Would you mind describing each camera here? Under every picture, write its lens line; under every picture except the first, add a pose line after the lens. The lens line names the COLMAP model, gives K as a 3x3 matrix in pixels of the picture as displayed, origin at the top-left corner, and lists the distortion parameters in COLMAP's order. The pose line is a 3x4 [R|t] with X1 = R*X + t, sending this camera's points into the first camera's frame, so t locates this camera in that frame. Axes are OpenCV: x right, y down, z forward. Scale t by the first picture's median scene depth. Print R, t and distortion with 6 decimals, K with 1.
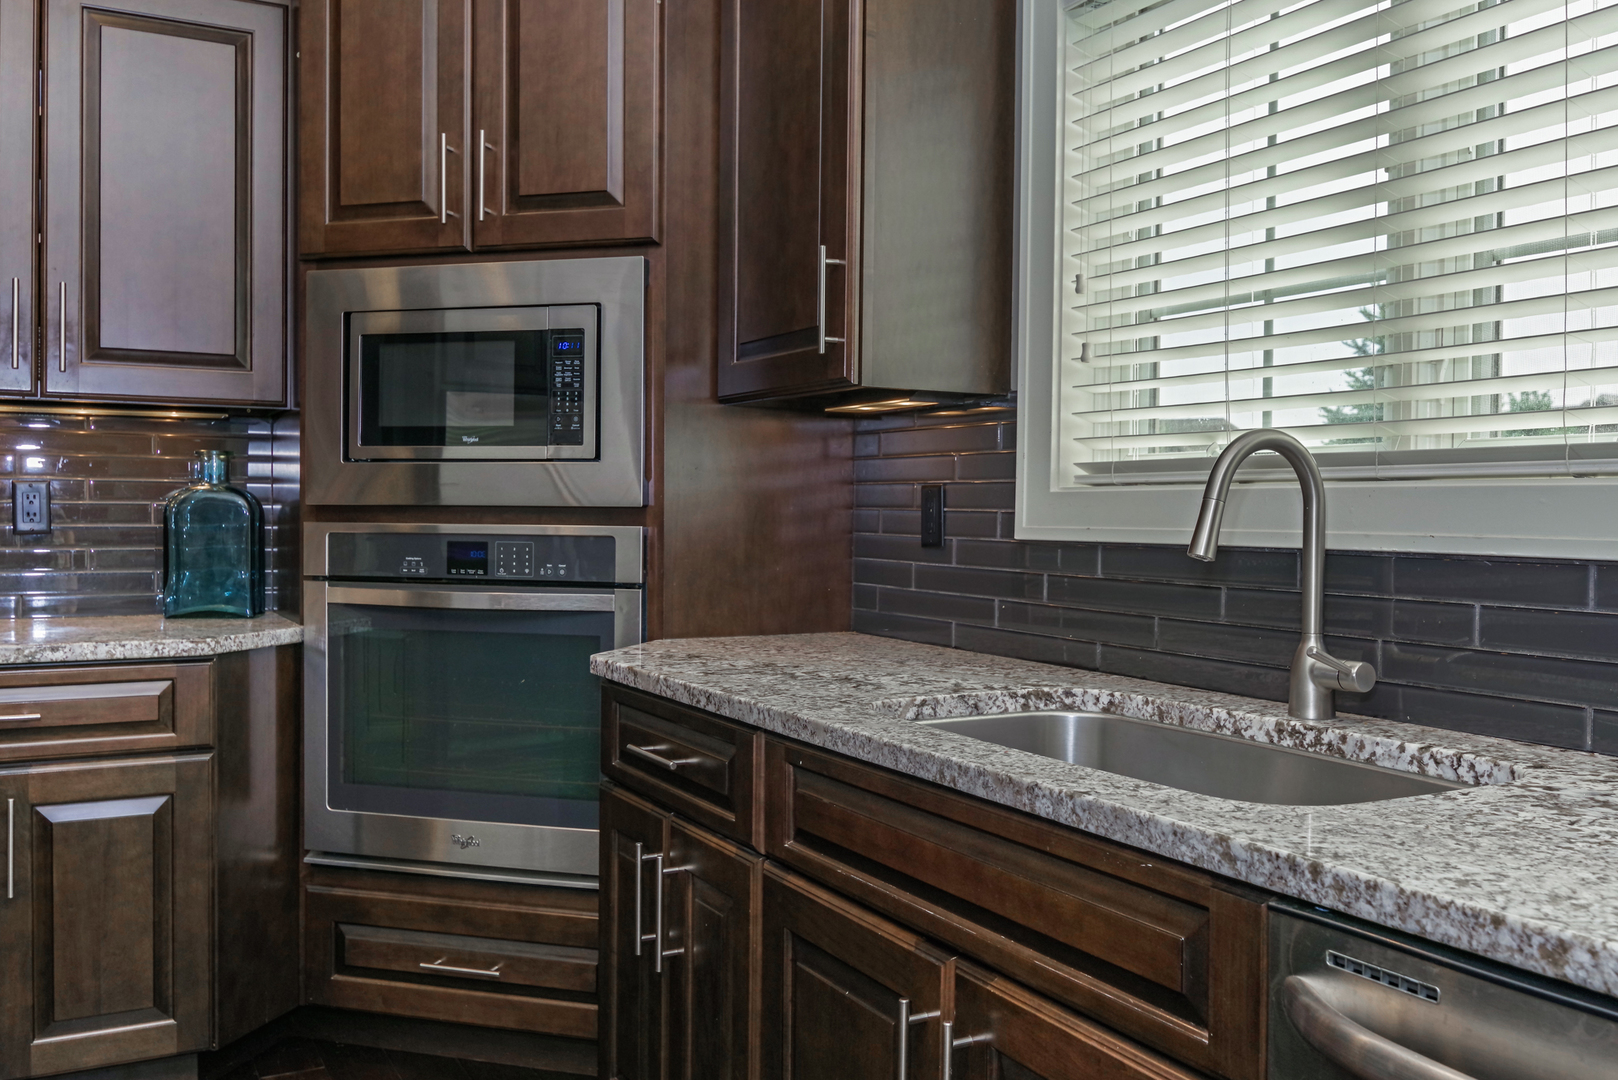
lens RADIAL K [[1416.1, 0, 815.0], [0, 1416.1, 533.6], [0, 0, 1]] dist [0.009408, 0.000496]
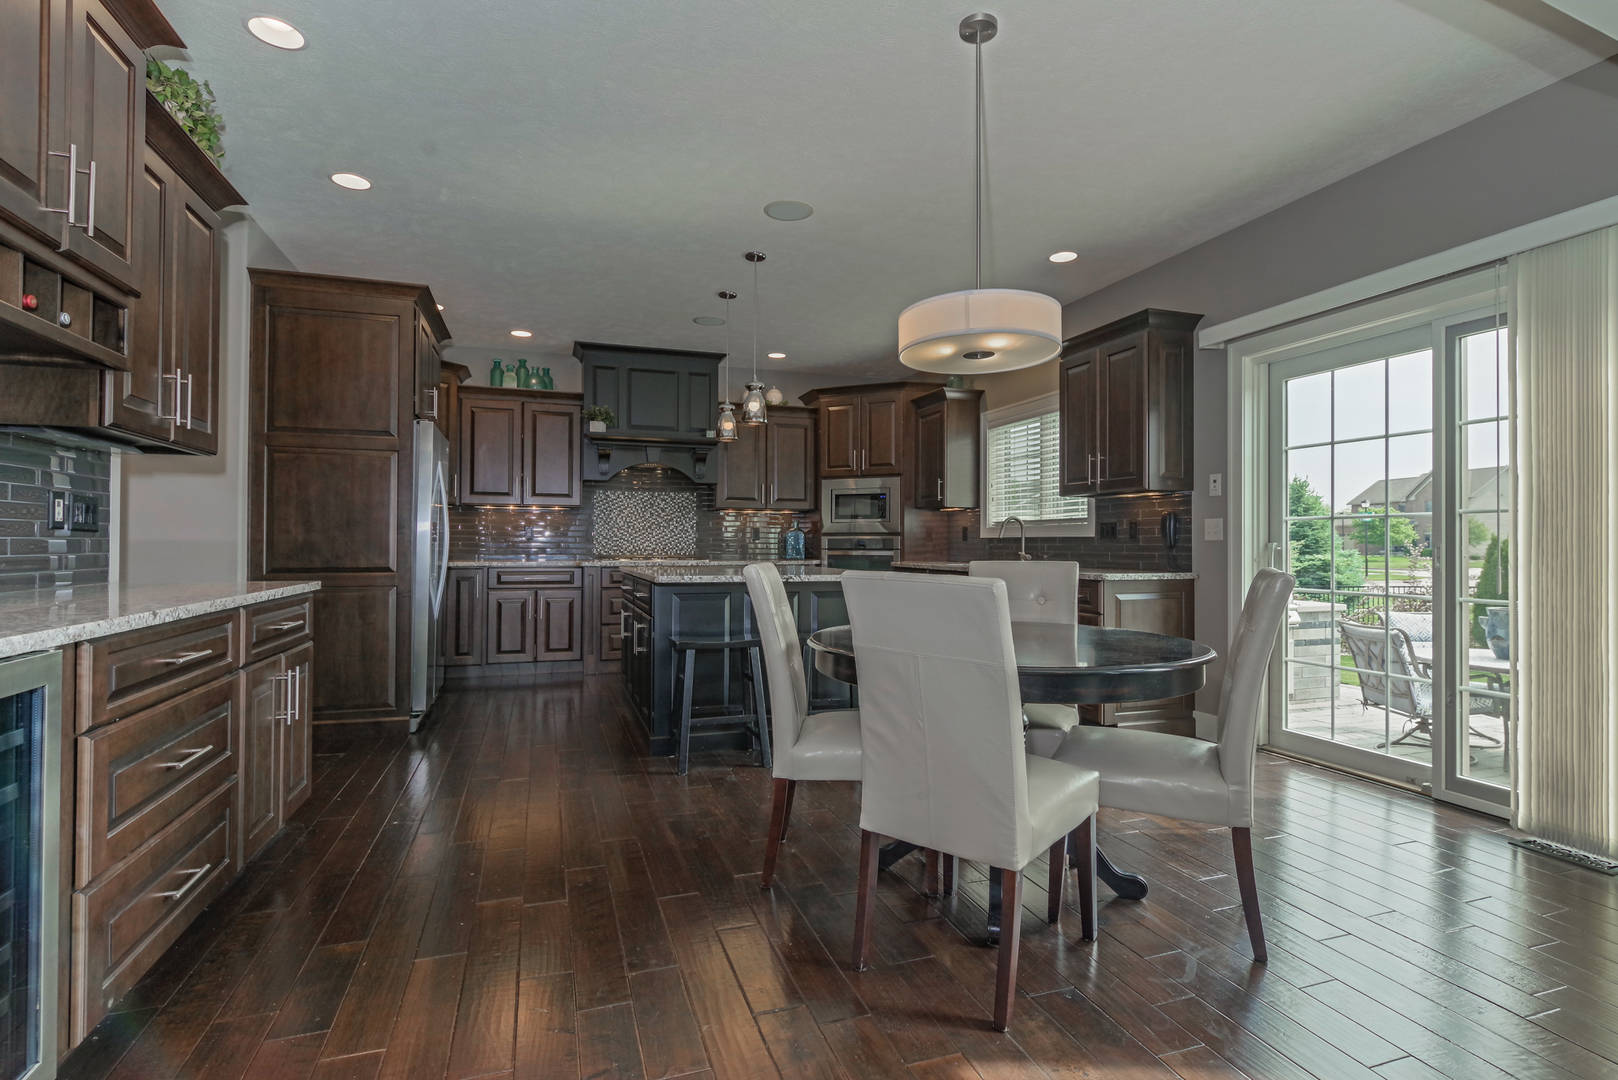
lens RADIAL K [[783.4, 0, 811.6], [0, 783.4, 540.9], [0, 0, 1]] dist [0.000541, -0.000155]
pose [[0.985725, -0.005584, -0.168269, 0.022321], [0.002117, 0.999782, -0.020778, 0.058788], [0.168348, 0.020125, 0.985522, -1.493535]]
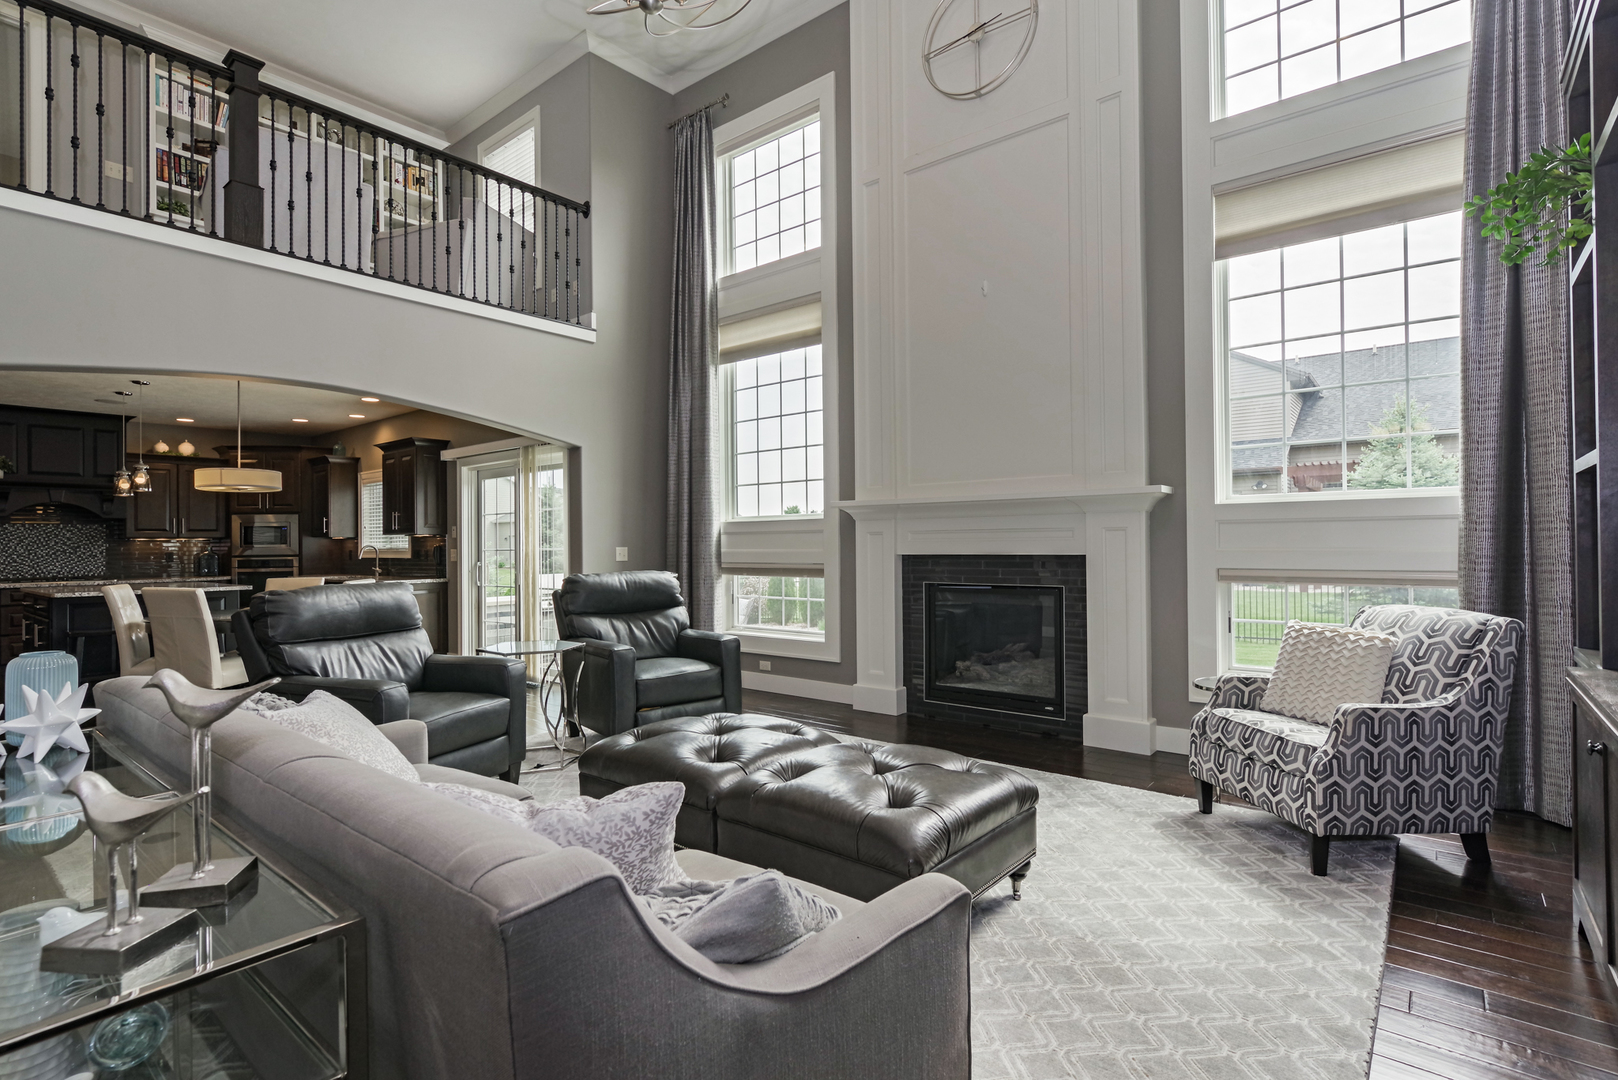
lens RADIAL K [[783.4, 0, 811.6], [0, 783.4, 540.9], [0, 0, 1]] dist [0.000541, -0.000155]
pose [[0.926828, -0.016581, 0.375121, 0.685134], [0.023685, 0.999617, -0.014334, 0.024816], [-0.374739, 0.022170, 0.926865, -3.055809]]
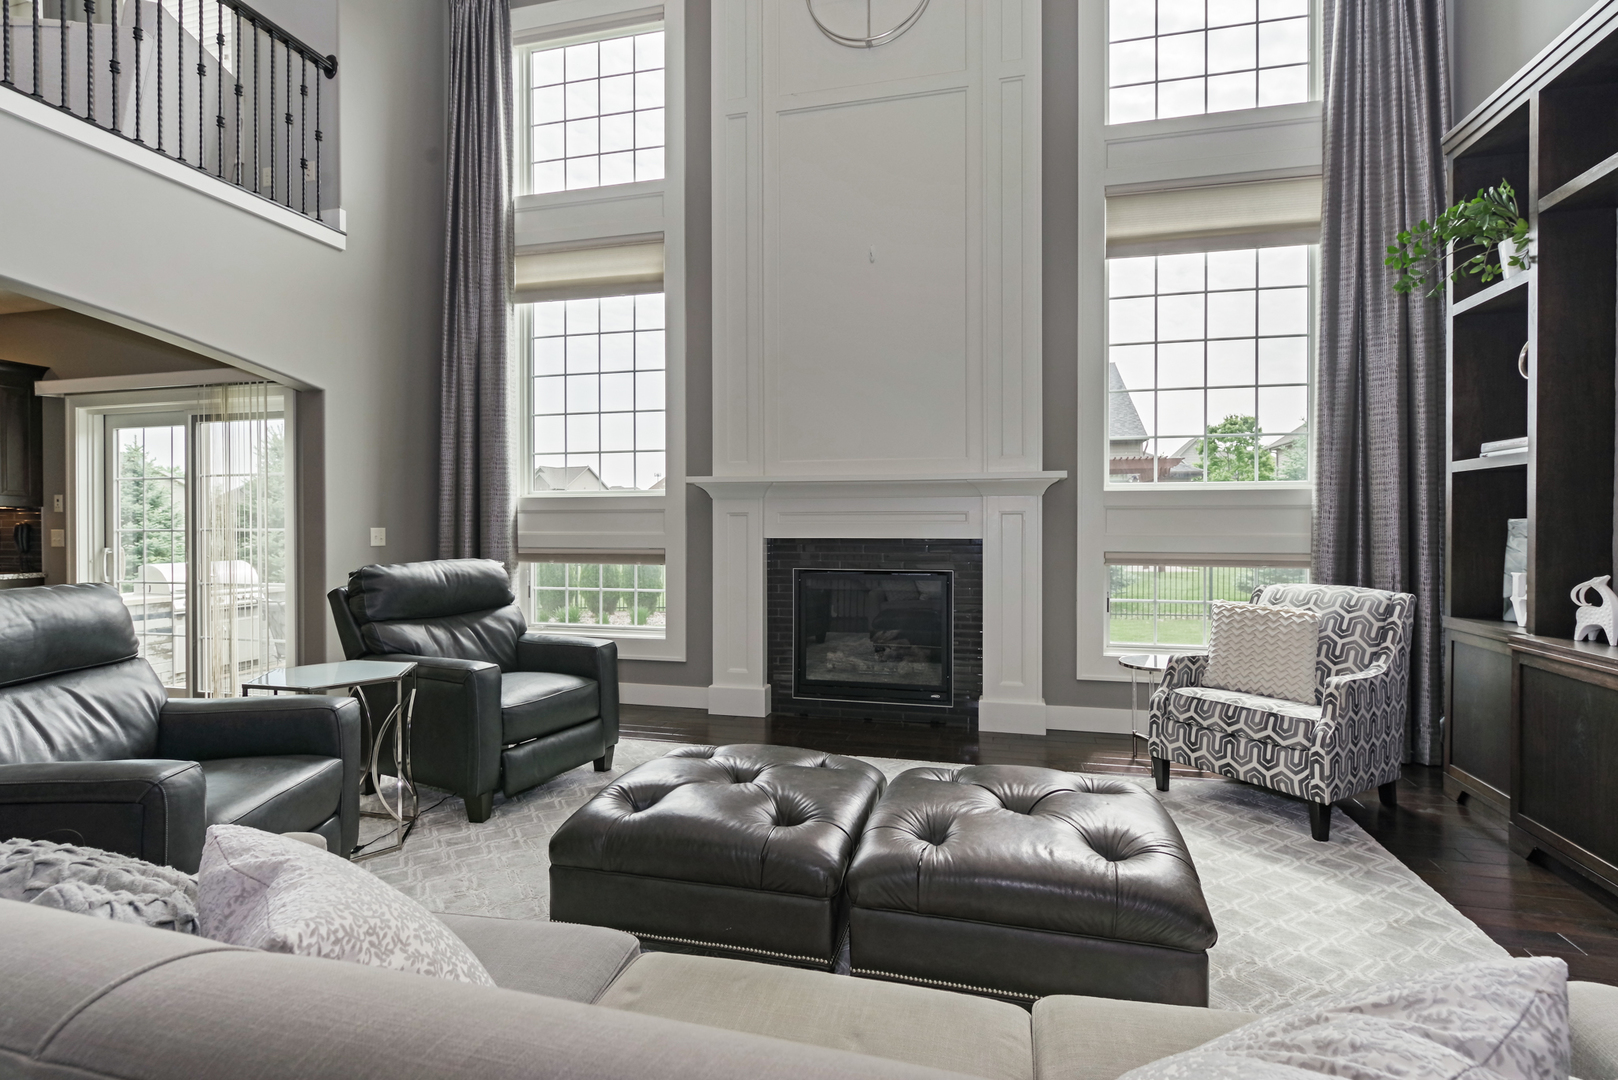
lens RADIAL K [[766.0, 0, 814.8], [0, 766.0, 533.5], [0, 0, 1]] dist [-0.001619, -0.000379]
pose [[0.679840, -0.017677, 0.733148, 0.427855], [0.018057, 0.999810, 0.007362, 0.014978], [-0.733138, 0.008233, 0.680030, -2.560199]]
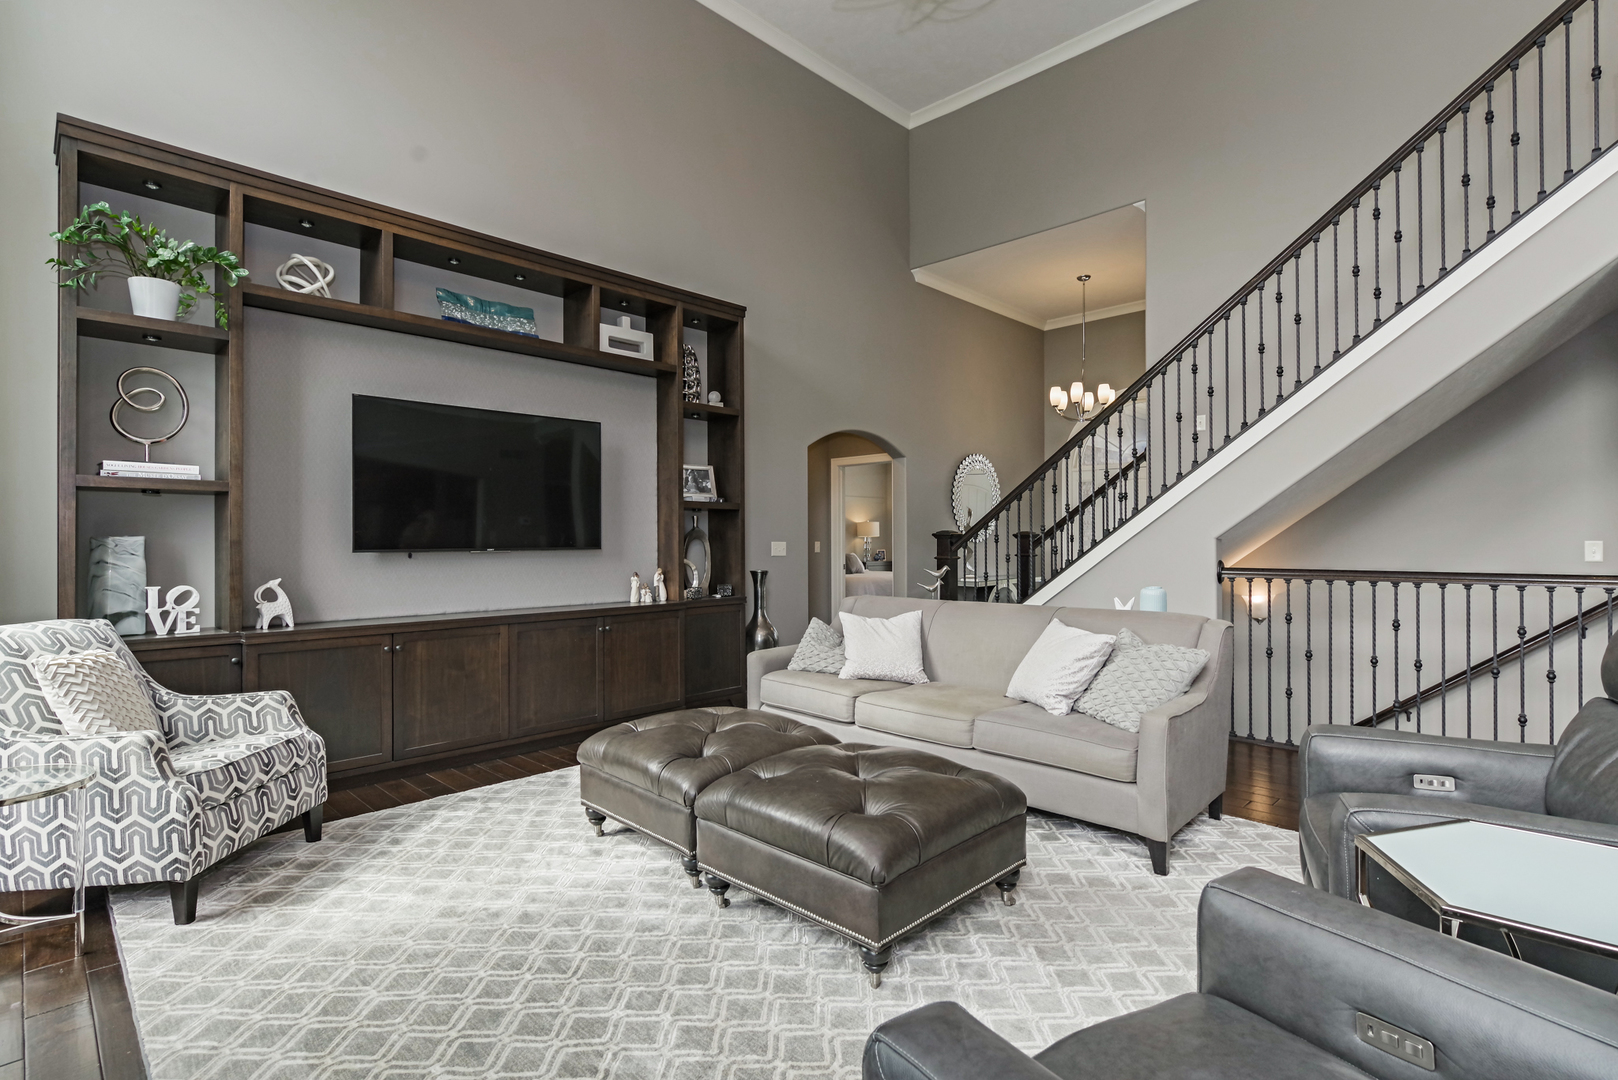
lens RADIAL K [[783.4, 0, 811.6], [0, 783.4, 540.9], [0, 0, 1]] dist [0.000541, -0.000155]
pose [[-0.956735, -0.002701, -0.290948, 1.311040], [-0.006496, 0.999906, 0.012080, 0.004288], [0.290888, 0.013448, -0.956663, -1.055509]]
